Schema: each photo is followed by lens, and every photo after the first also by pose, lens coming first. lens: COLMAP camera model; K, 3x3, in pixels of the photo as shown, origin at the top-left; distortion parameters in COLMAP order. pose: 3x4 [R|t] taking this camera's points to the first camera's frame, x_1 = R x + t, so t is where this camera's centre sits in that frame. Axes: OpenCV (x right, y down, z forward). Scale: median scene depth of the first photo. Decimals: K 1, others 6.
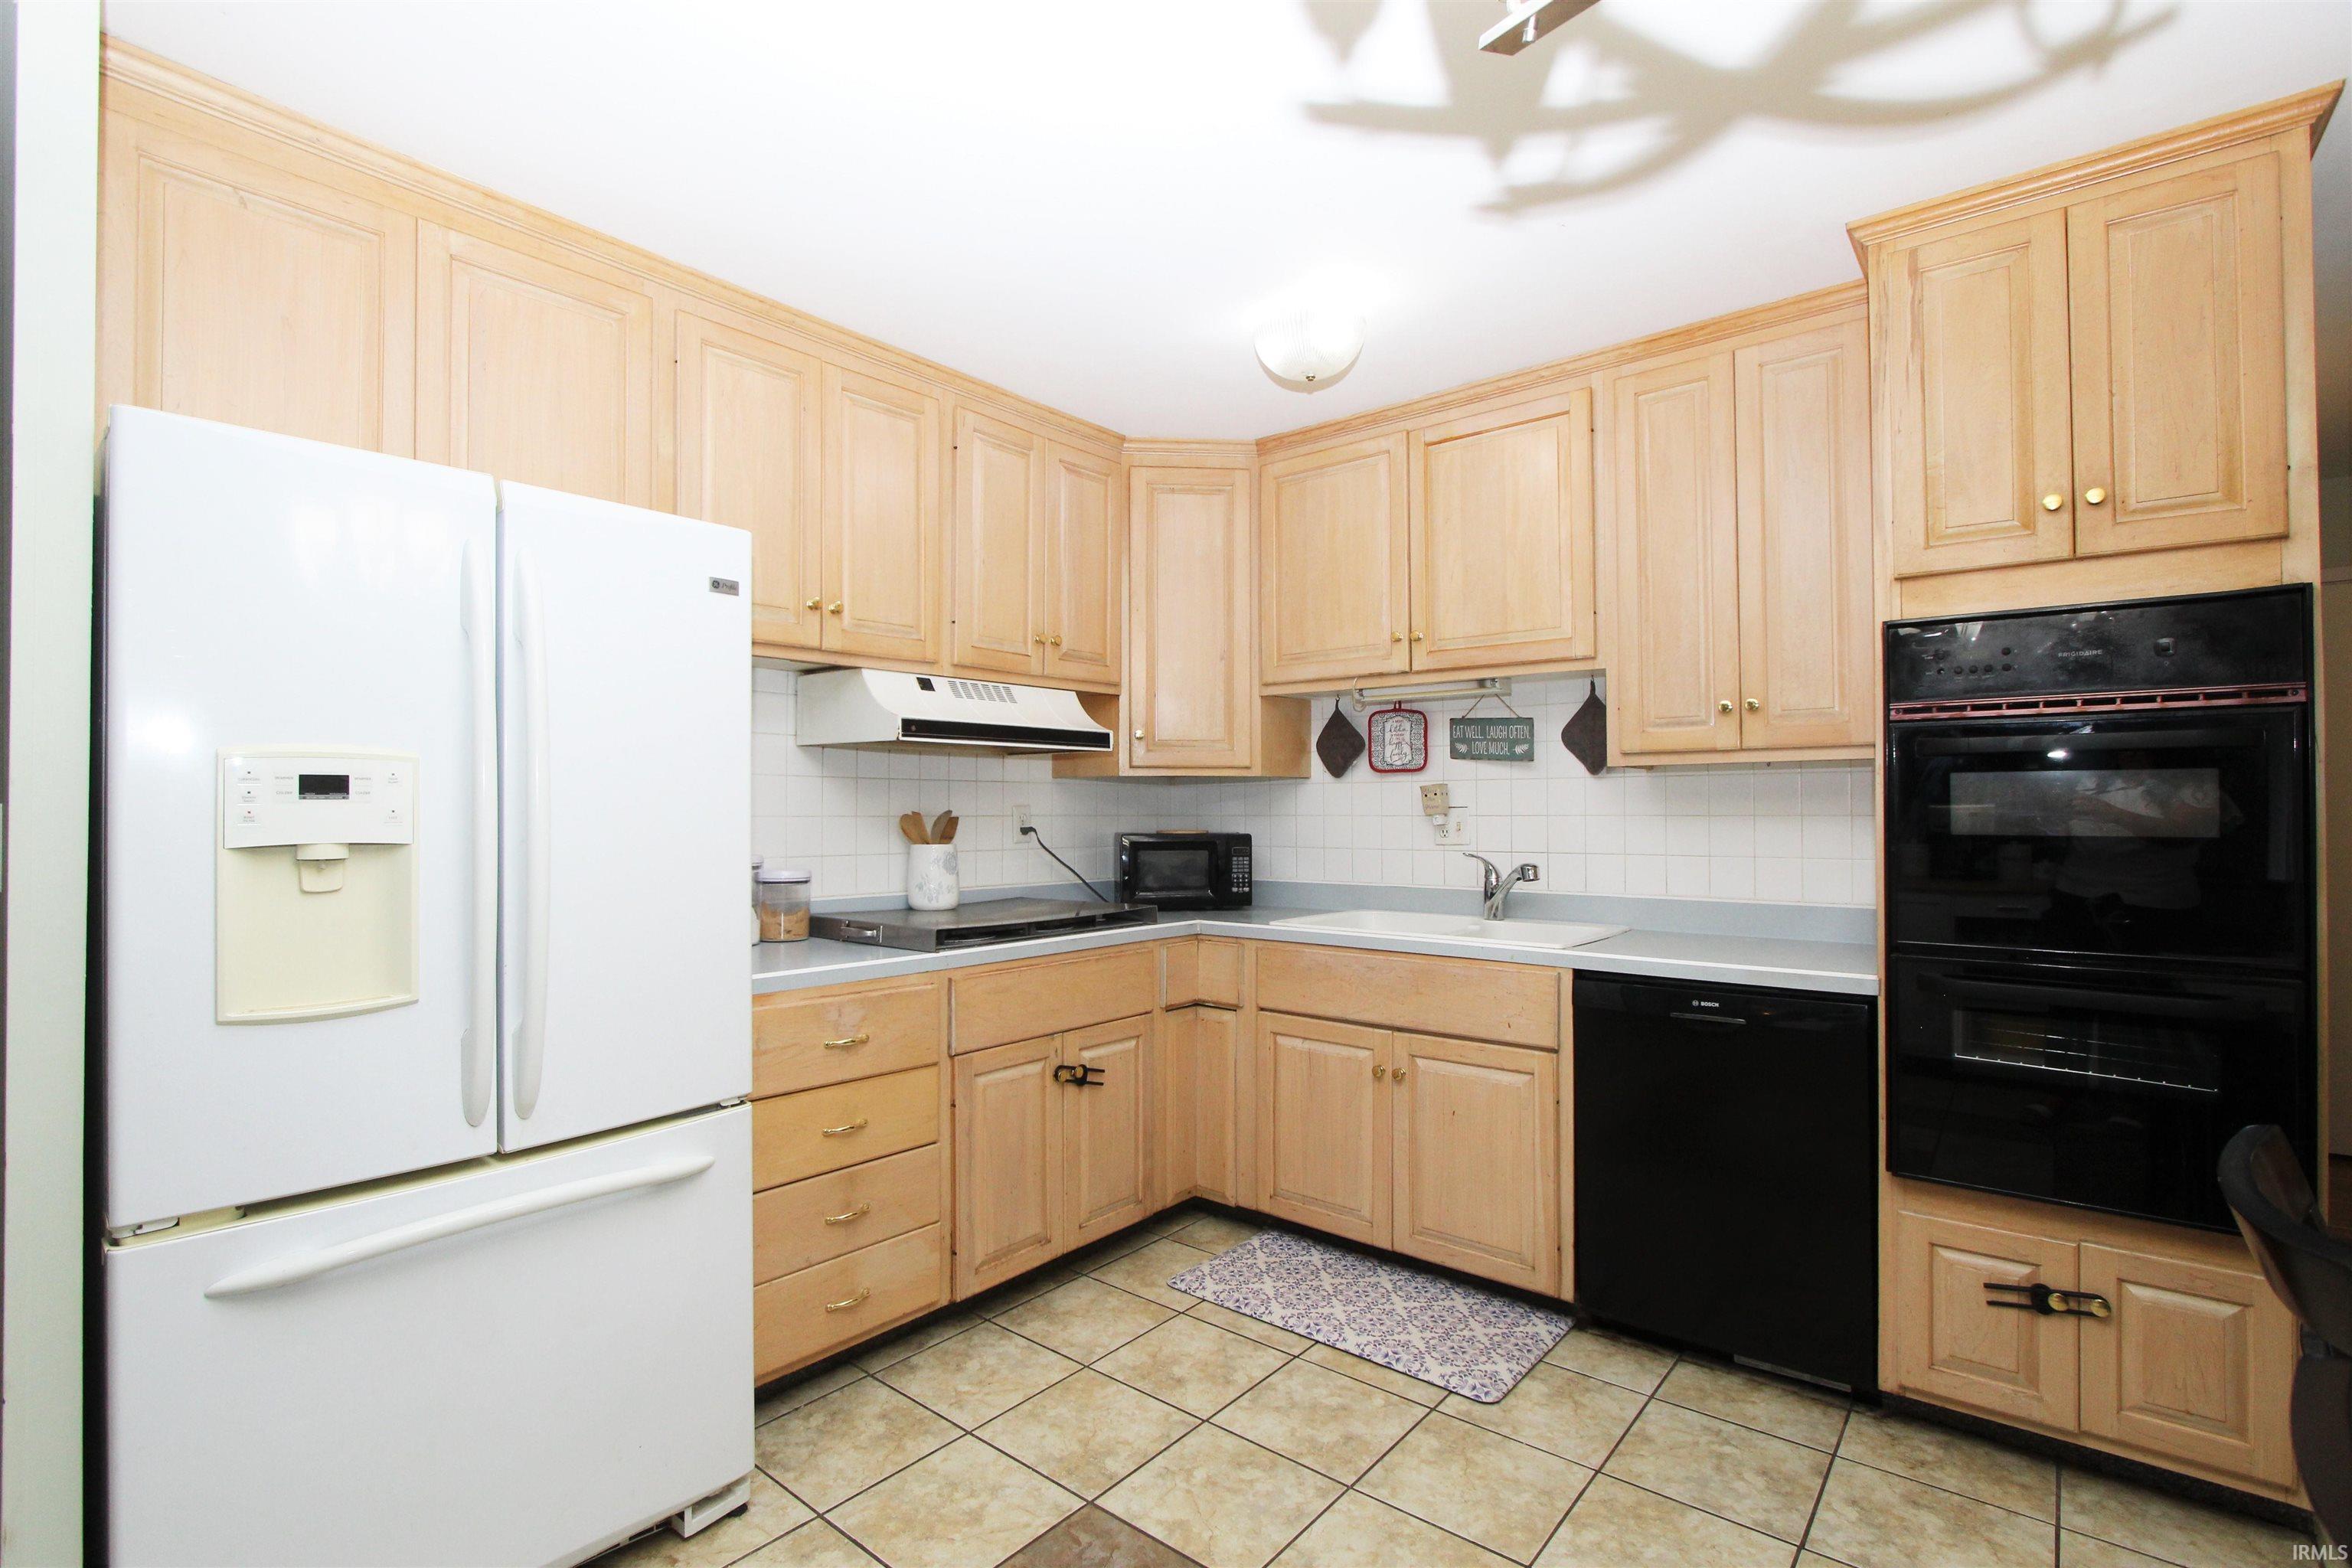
lens RADIAL K [[1081.9, 0, 1158.6], [0, 1081.9, 796.8], [0, 0, 1]] dist [-0.015649, 0.000419]
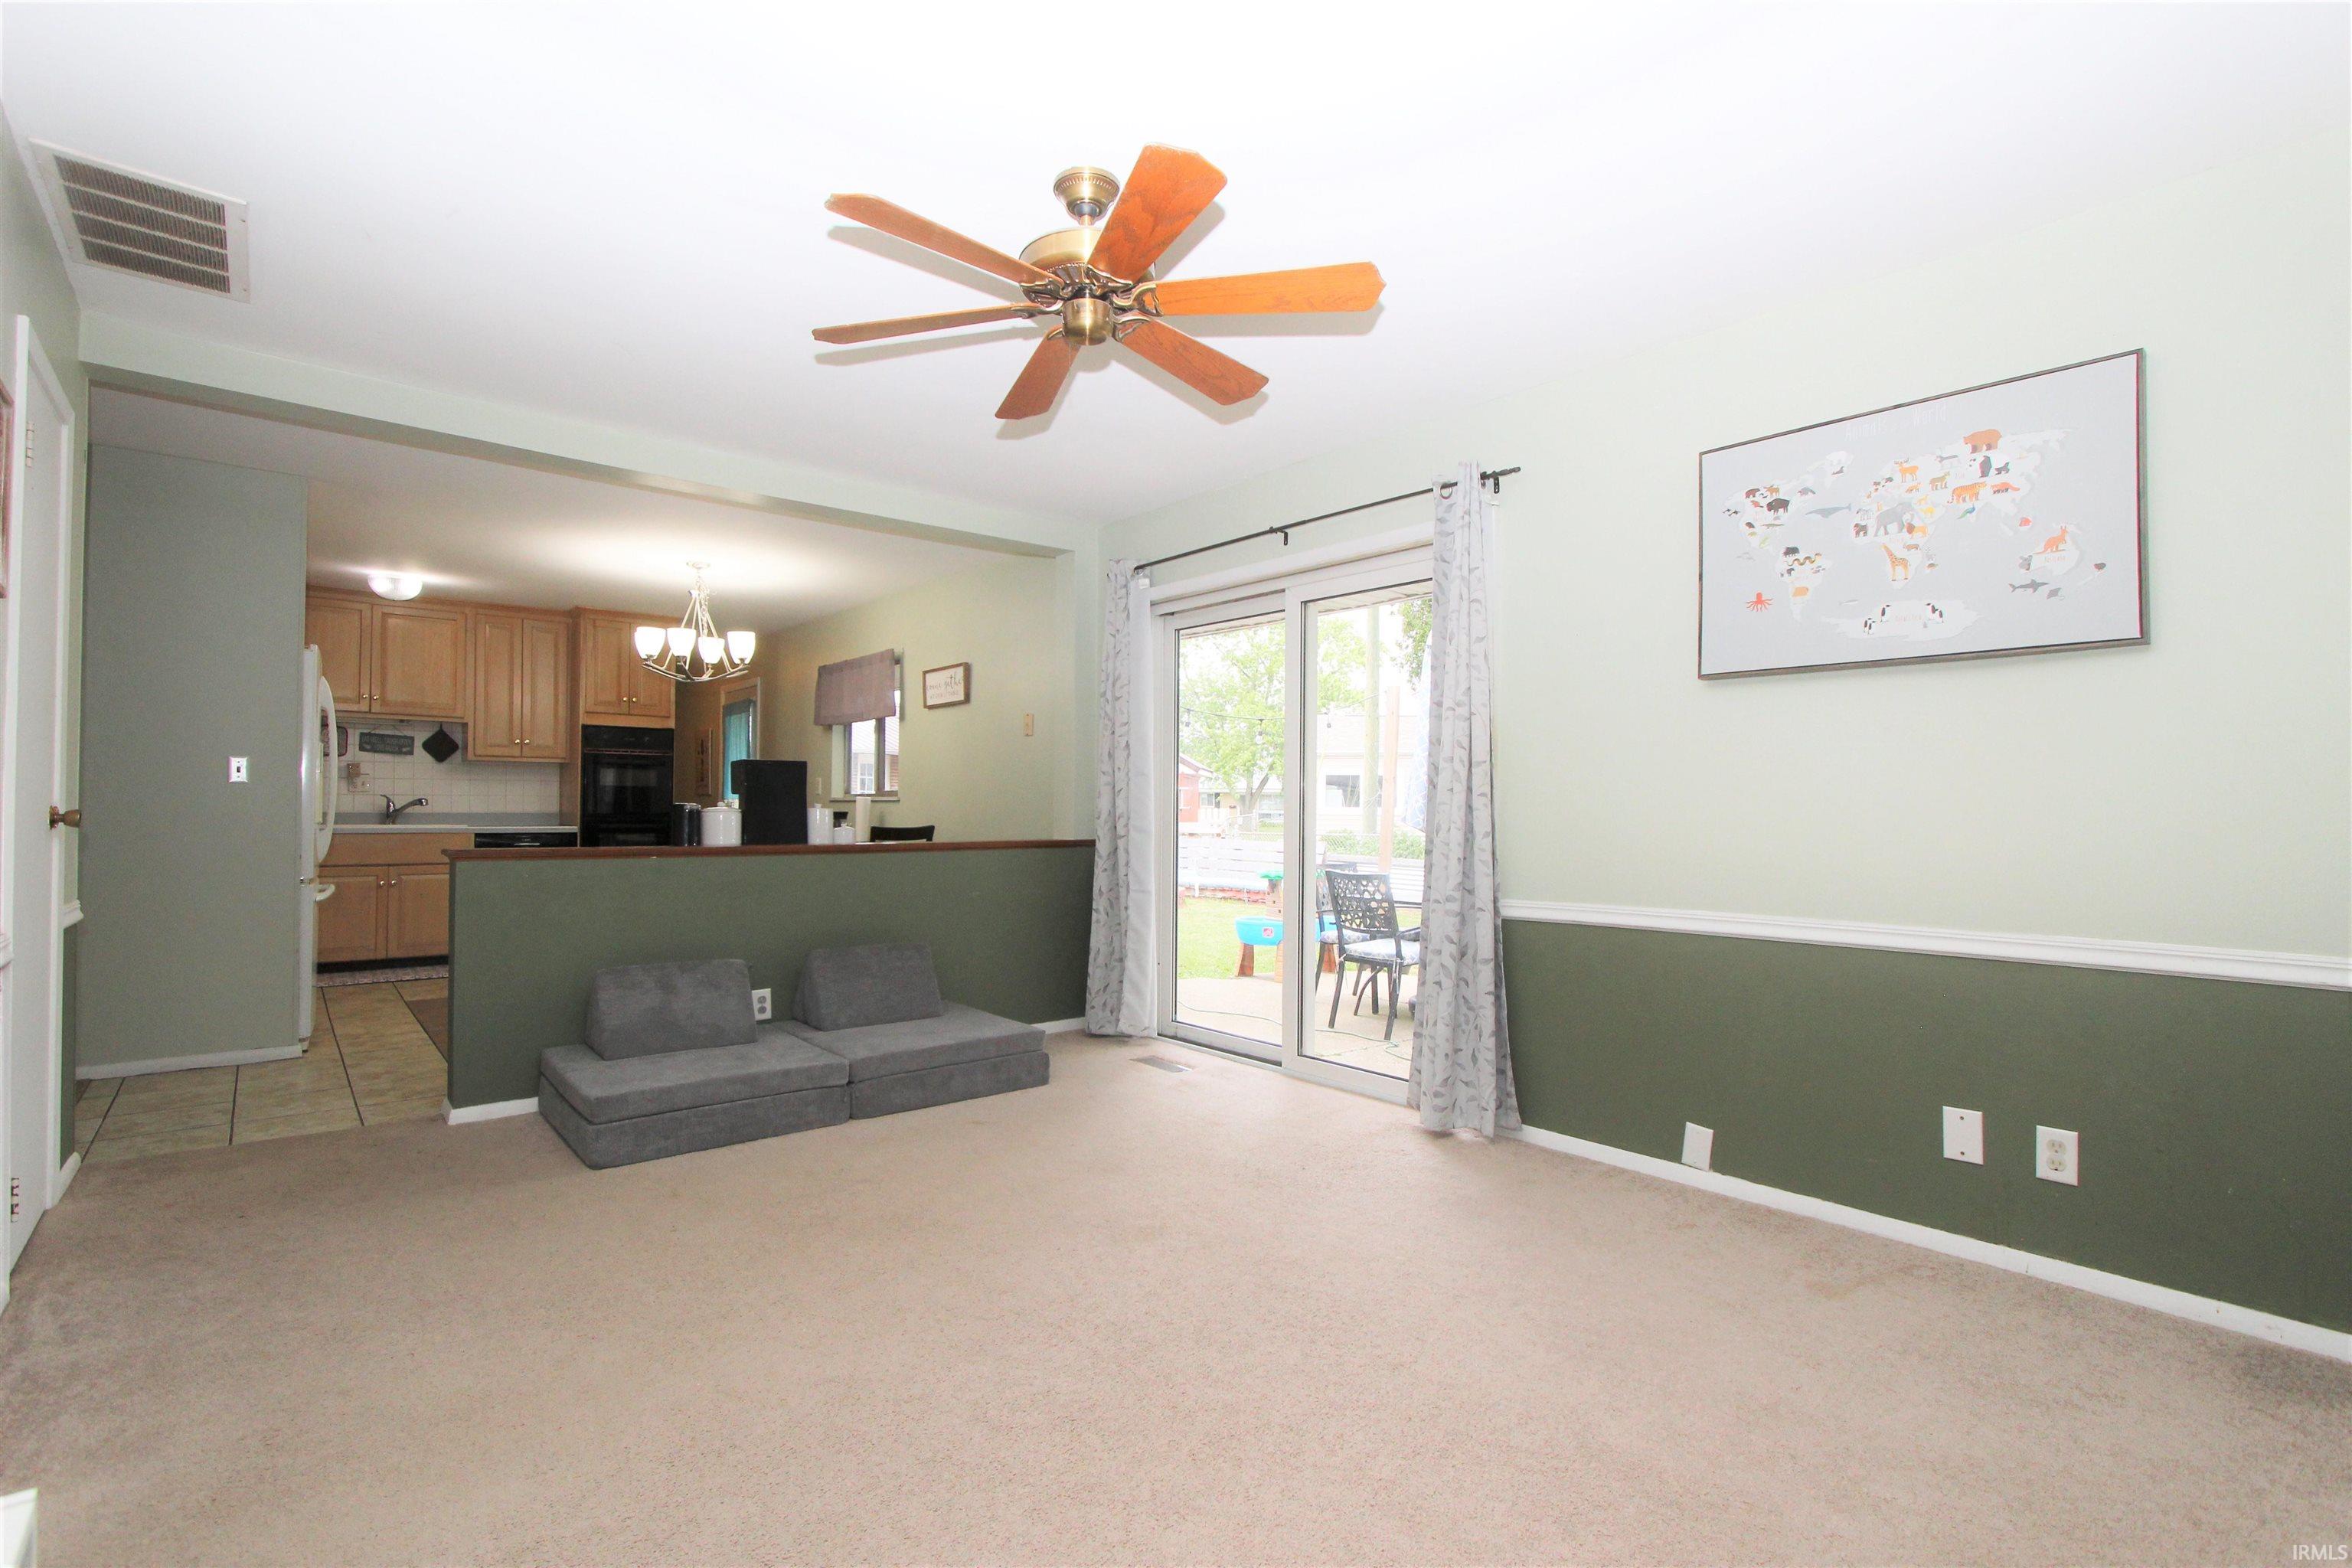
lens RADIAL K [[1098.3, 0, 1167.6], [0, 1098.3, 791.8], [0, 0, 1]] dist [-0.003746, -0.000524]
pose [[0.175752, 0.016188, 0.984301, -1.952429], [-0.019307, 0.999729, -0.012995, 0.051854], [-0.984245, -0.016720, 0.176017, -1.174760]]
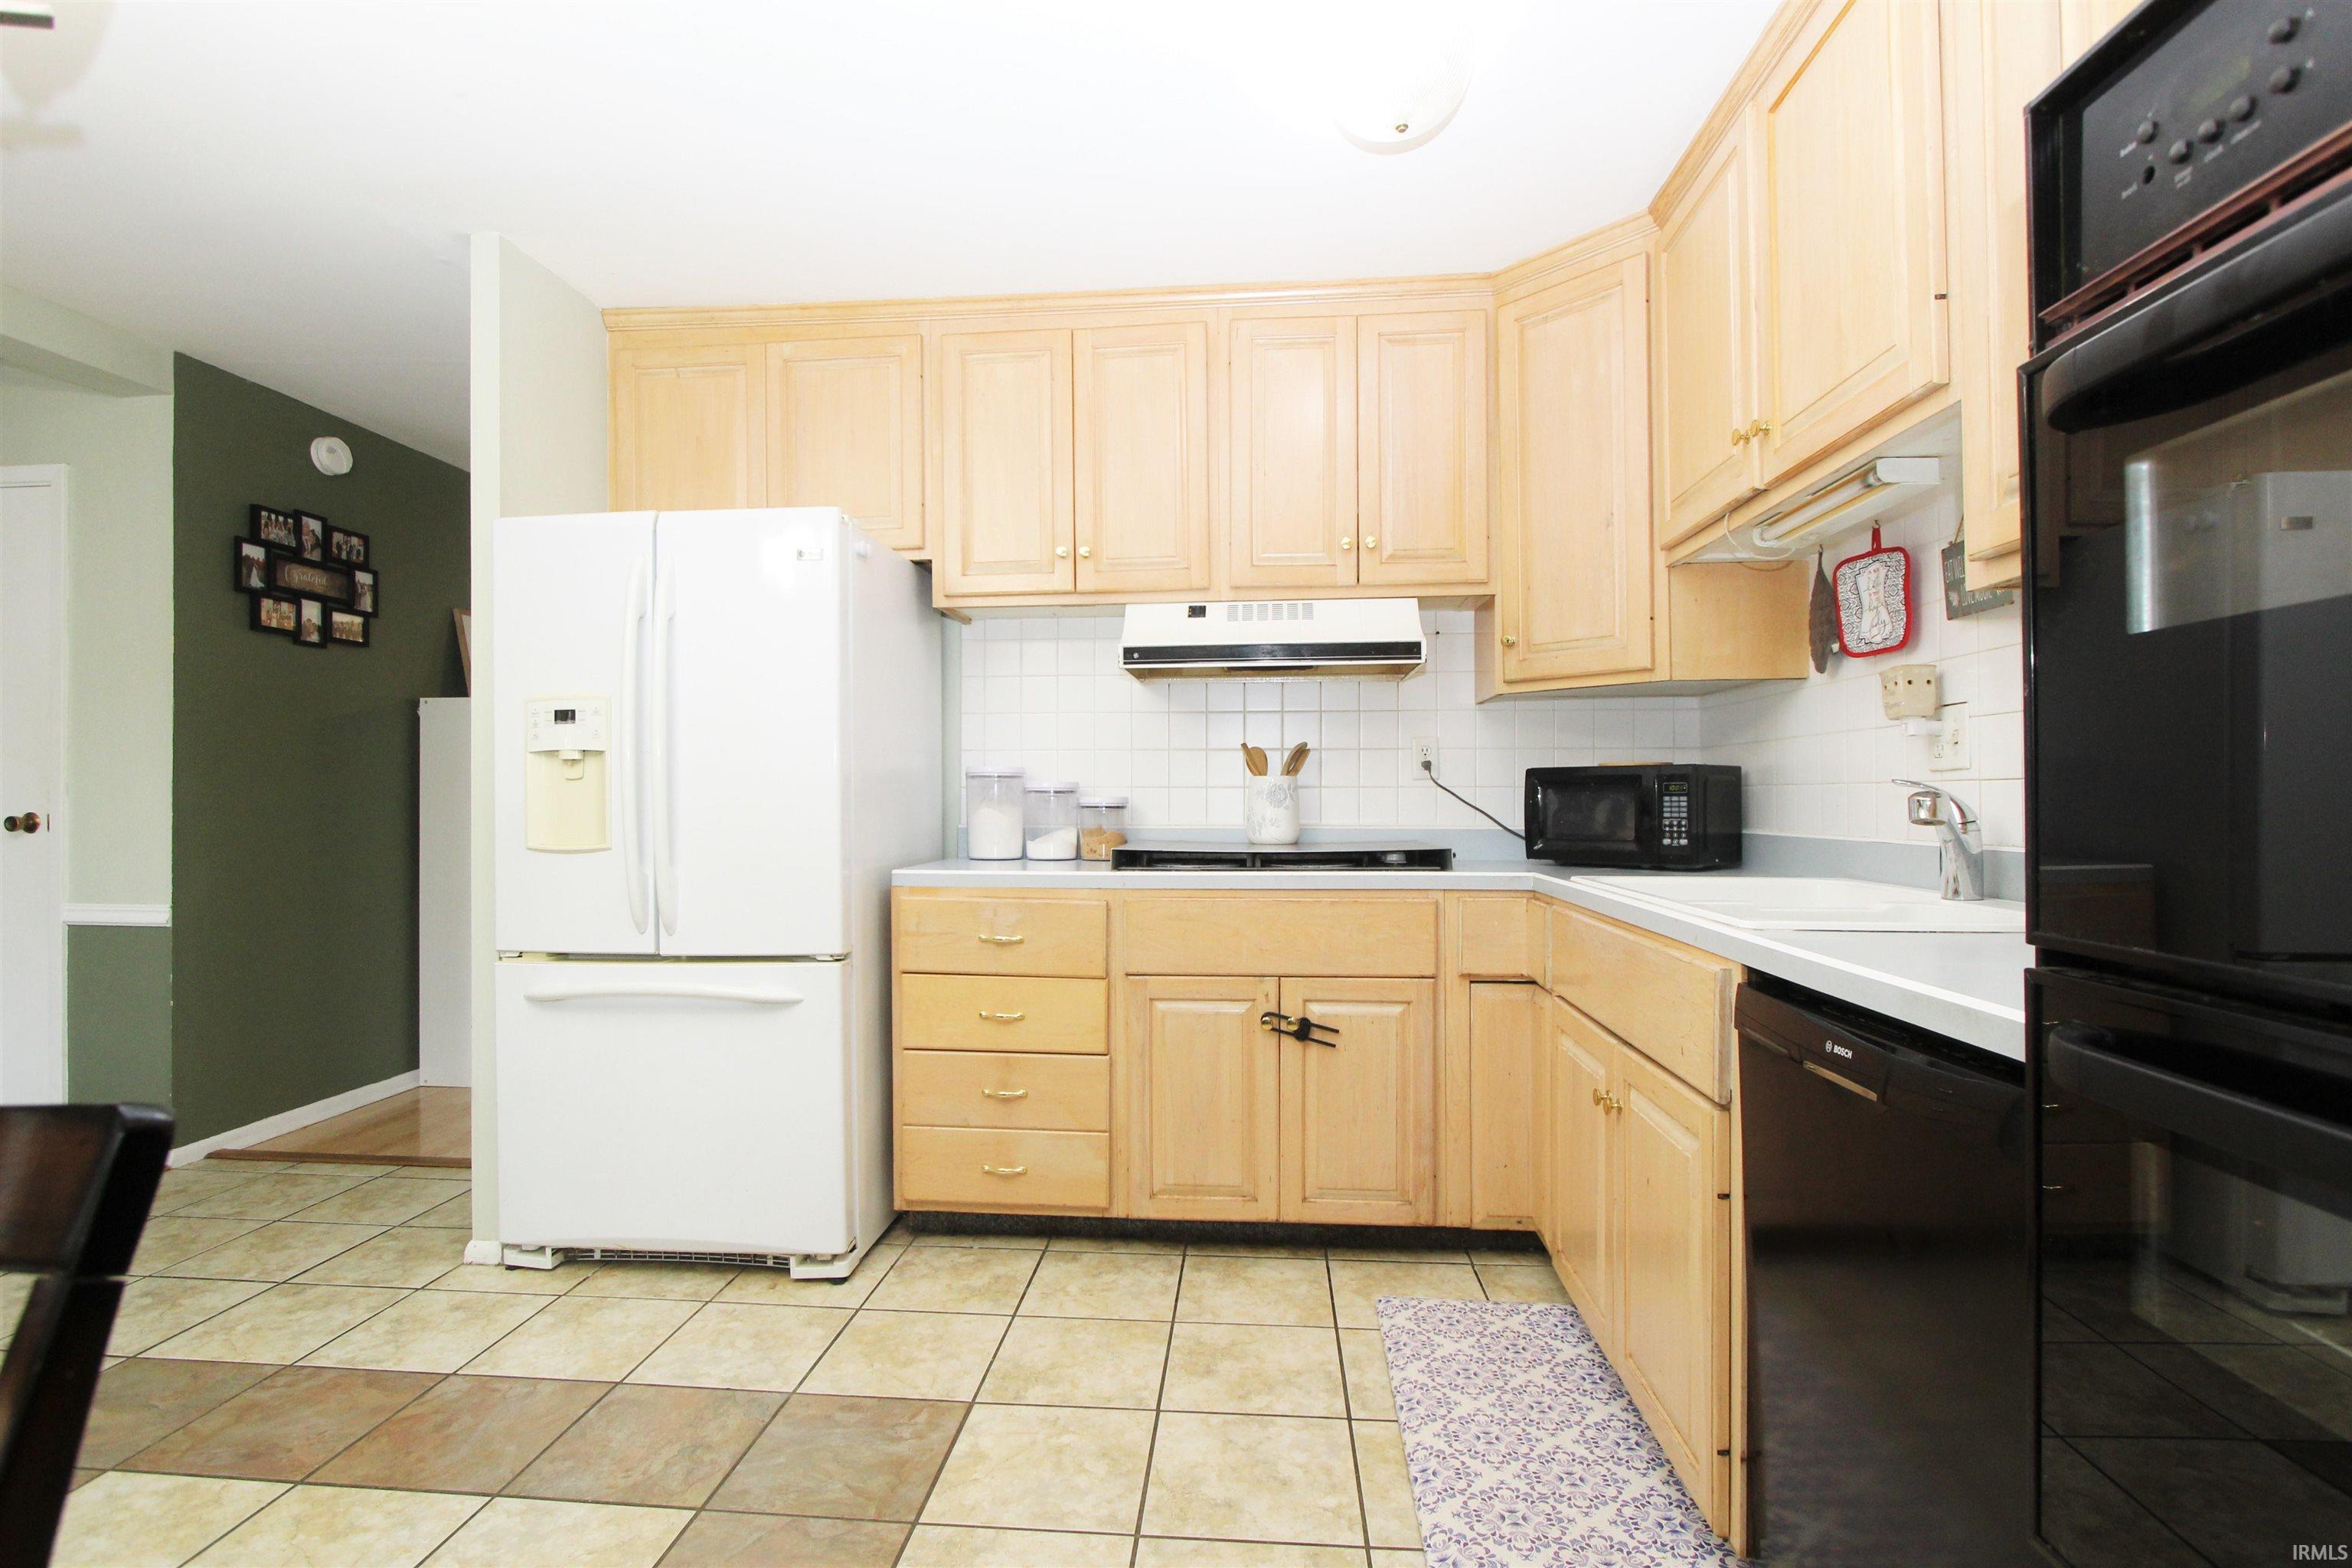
lens RADIAL K [[1110.4, 0, 1162.3], [0, 1110.4, 793.7], [0, 0, 1]] dist [-0.019391, 0.005302]
pose [[0.575917, -0.001972, -0.817506, 0.632064], [0.012152, 0.999907, 0.006148, 0.059804], [0.817418, -0.013475, 0.575887, 0.400308]]
